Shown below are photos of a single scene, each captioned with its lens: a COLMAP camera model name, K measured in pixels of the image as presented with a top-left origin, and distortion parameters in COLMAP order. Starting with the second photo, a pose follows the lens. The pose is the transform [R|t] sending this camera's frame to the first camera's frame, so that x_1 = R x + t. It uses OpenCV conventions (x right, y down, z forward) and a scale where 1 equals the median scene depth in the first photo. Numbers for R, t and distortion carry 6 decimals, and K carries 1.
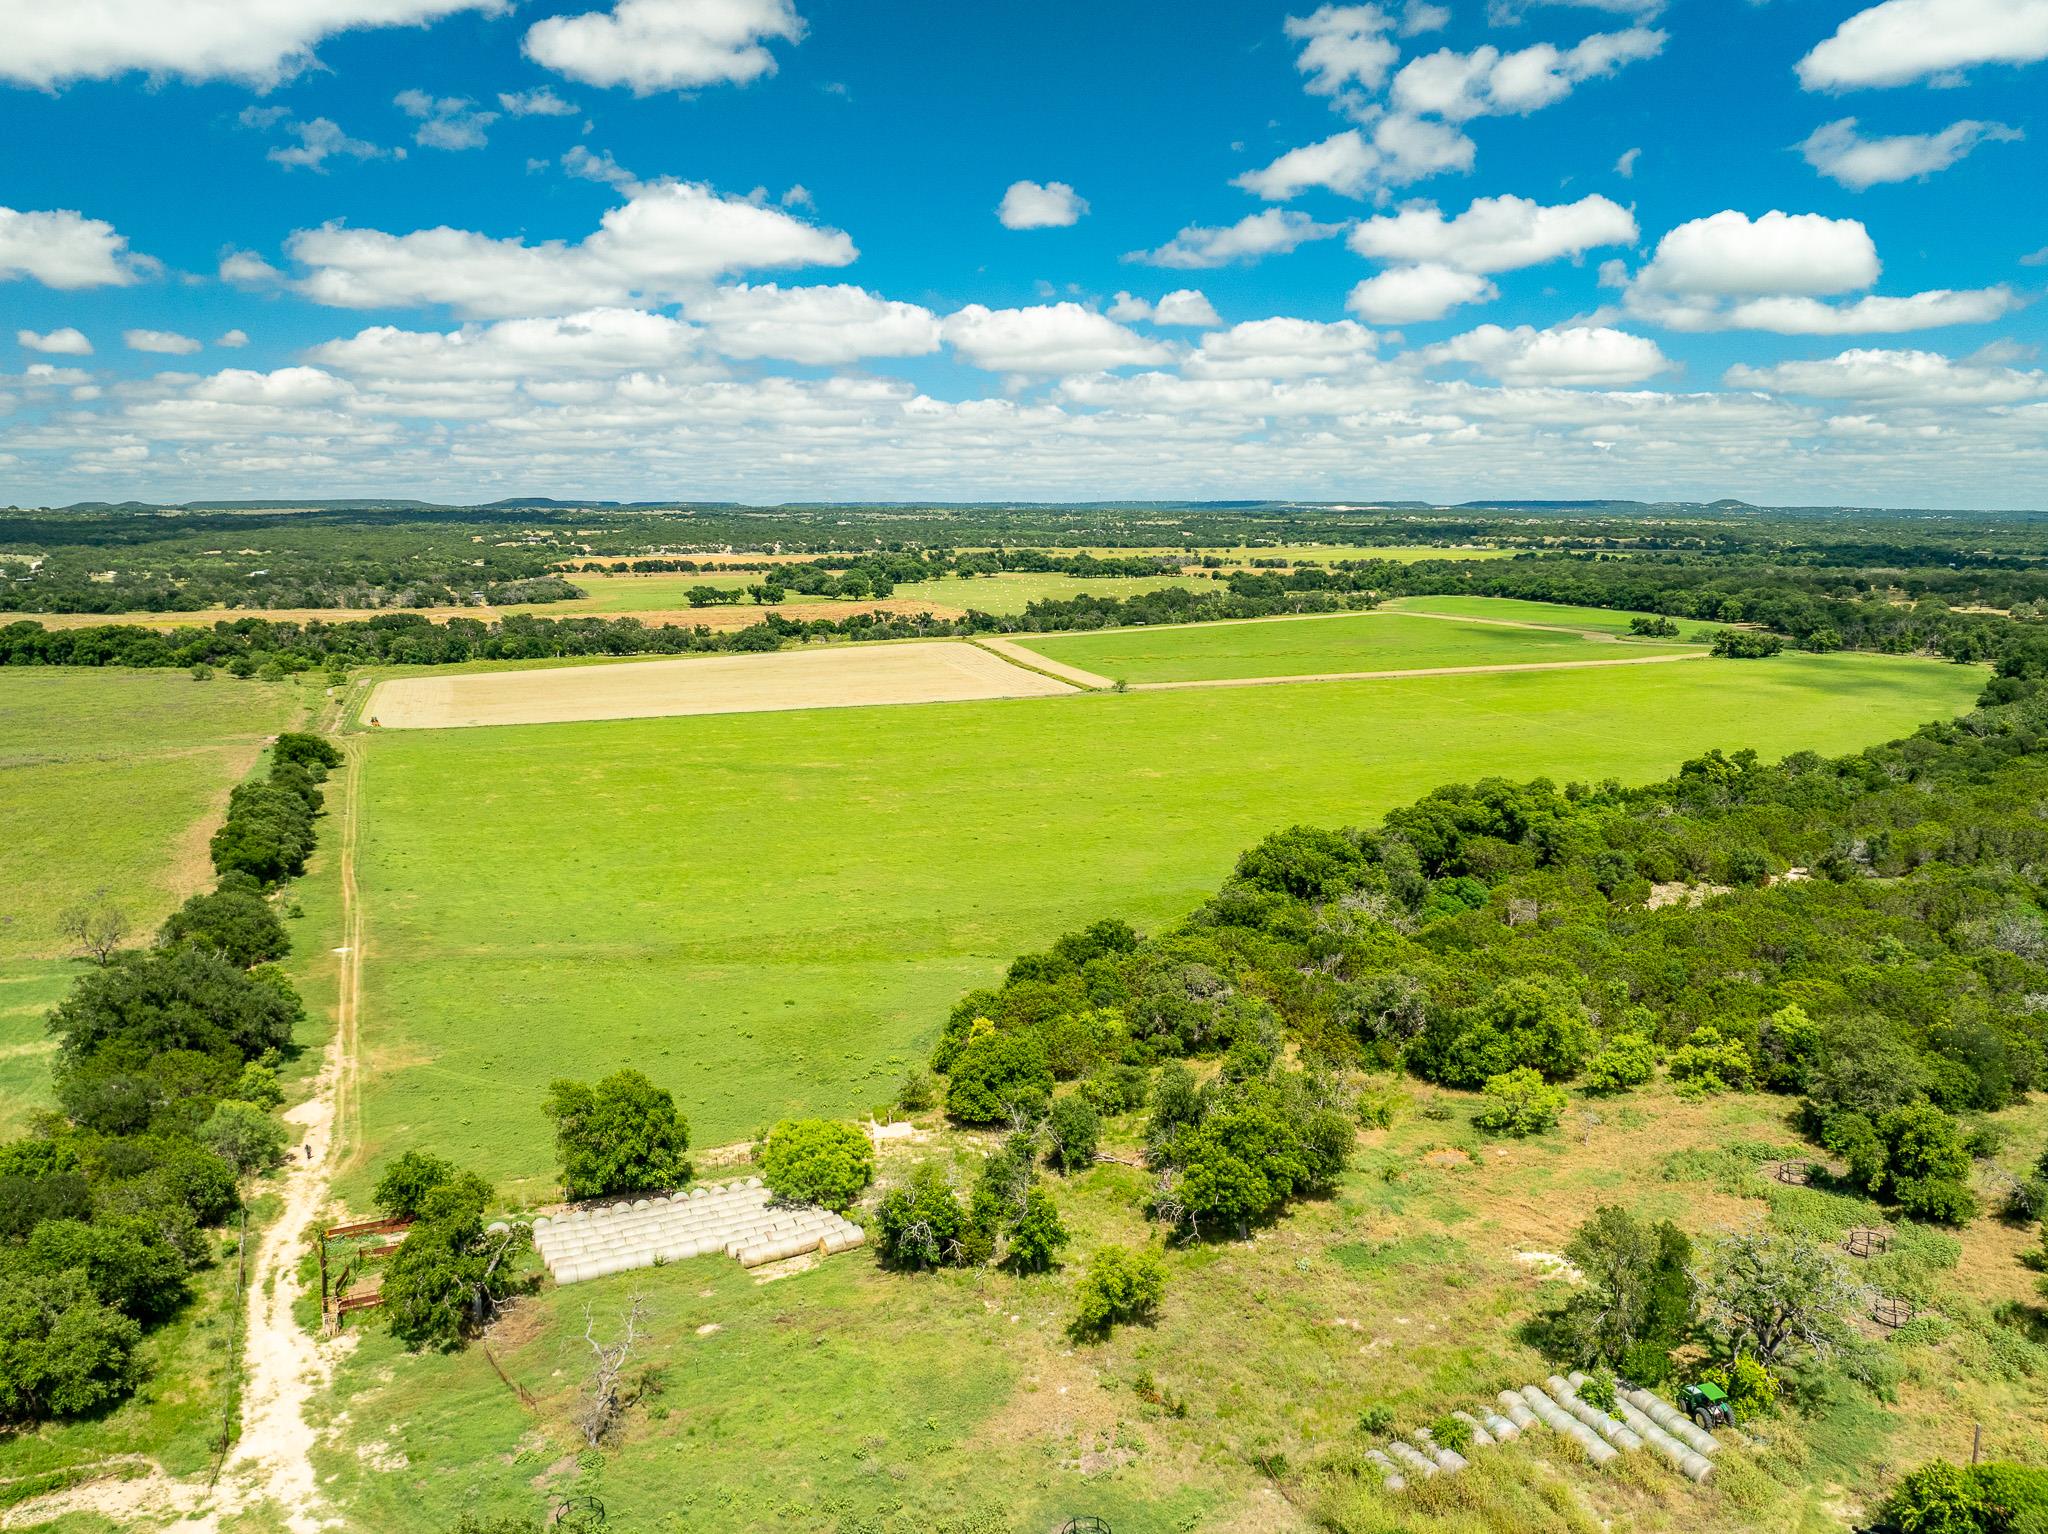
lens RADIAL K [[1495.7, 0, 1038.6], [0, 1495.7, 762.5], [0, 0, 1]] dist [-0.022233, -0.043715]
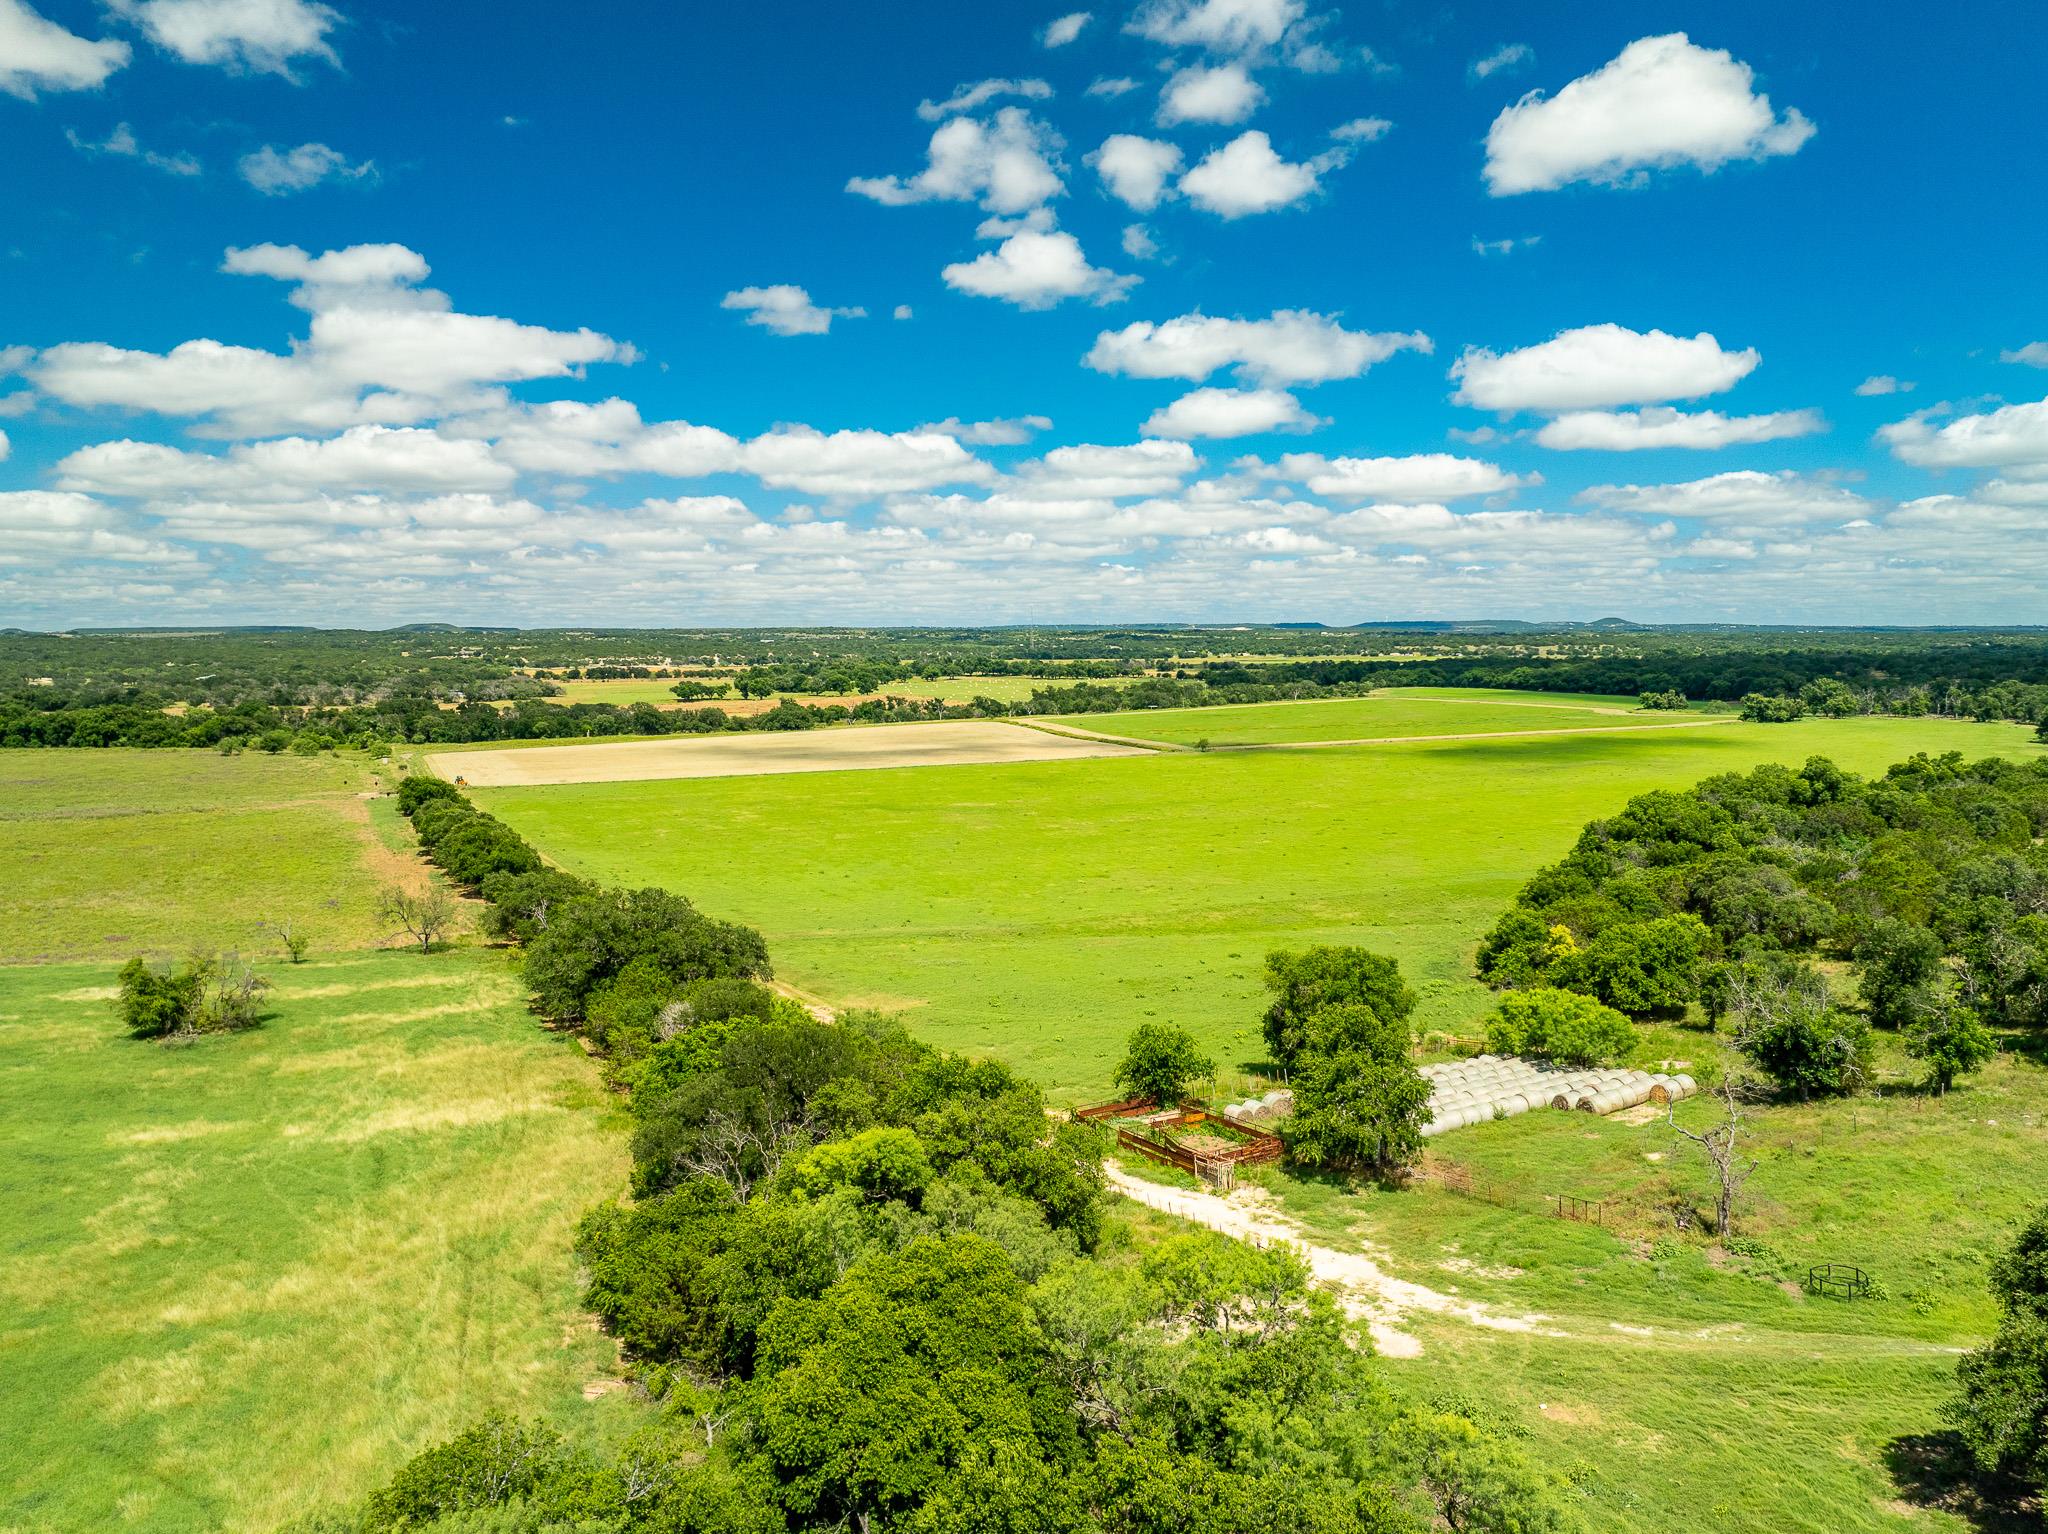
lens RADIAL K [[1495.7, 0, 1038.6], [0, 1495.7, 762.5], [0, 0, 1]] dist [-0.022233, -0.043715]
pose [[0.997517, -0.012882, 0.069234, -0.098860], [0.018623, 0.996381, -0.082939, 0.032204], [-0.067915, 0.084022, 0.994147, 0.017813]]
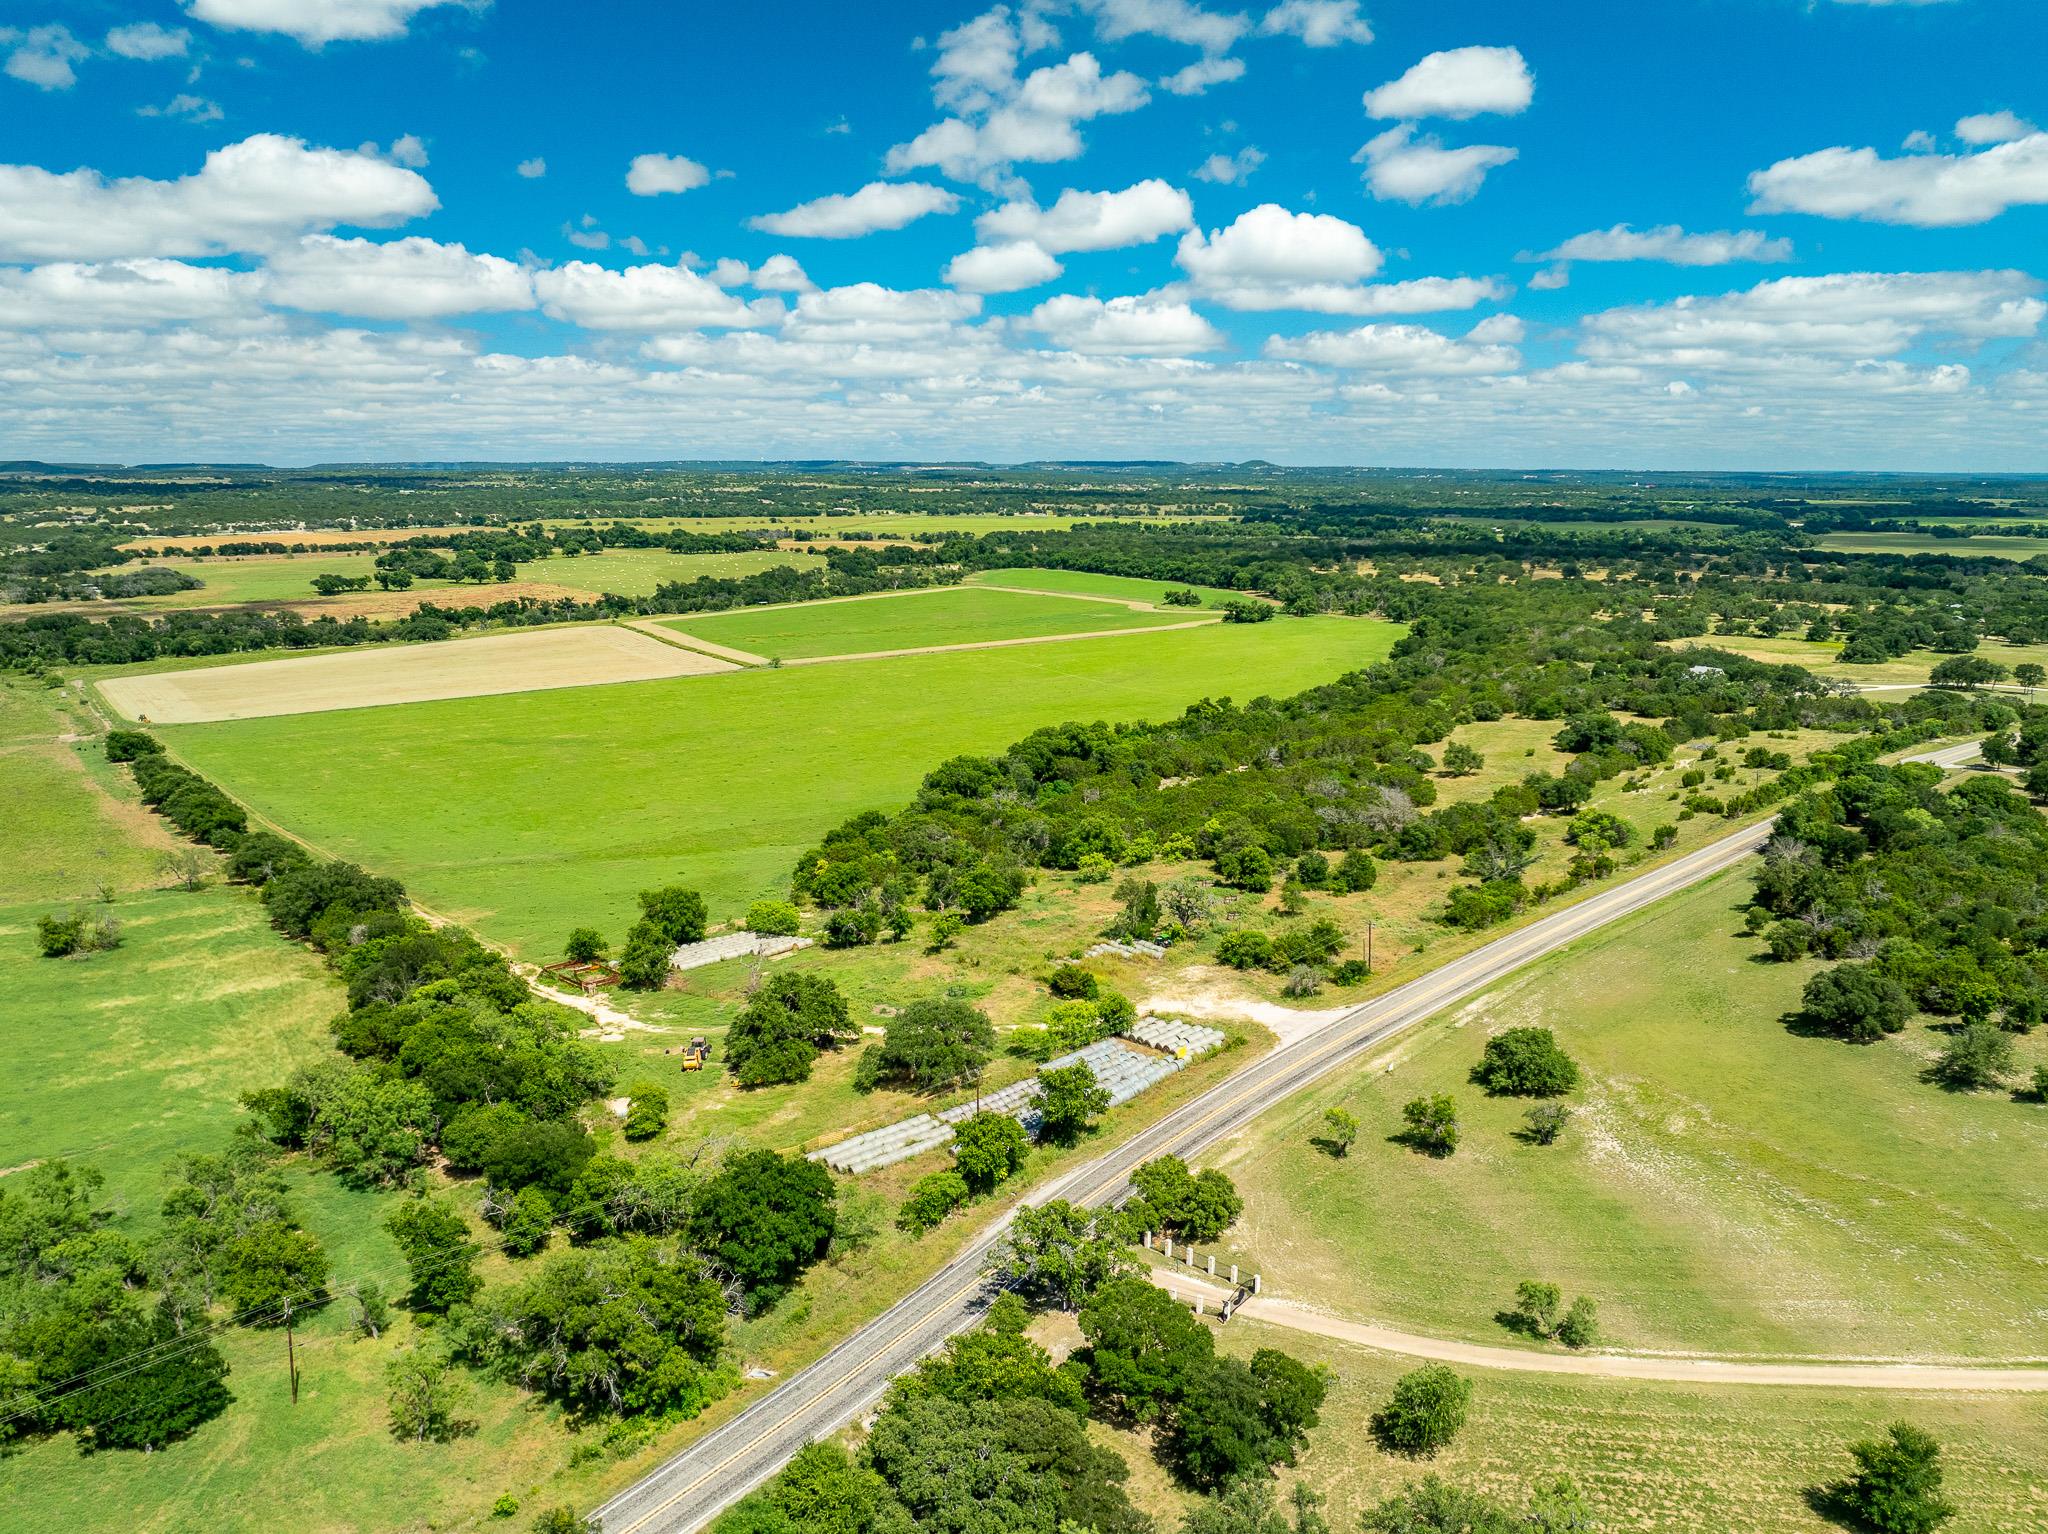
lens RADIAL K [[1495.7, 0, 1038.6], [0, 1495.7, 762.5], [0, 0, 1]] dist [-0.022233, -0.043715]
pose [[0.959512, -0.052422, 0.276747, -0.067158], [0.044574, 0.998408, 0.034576, -0.001255], [-0.278119, -0.020840, 0.960320, -0.205011]]
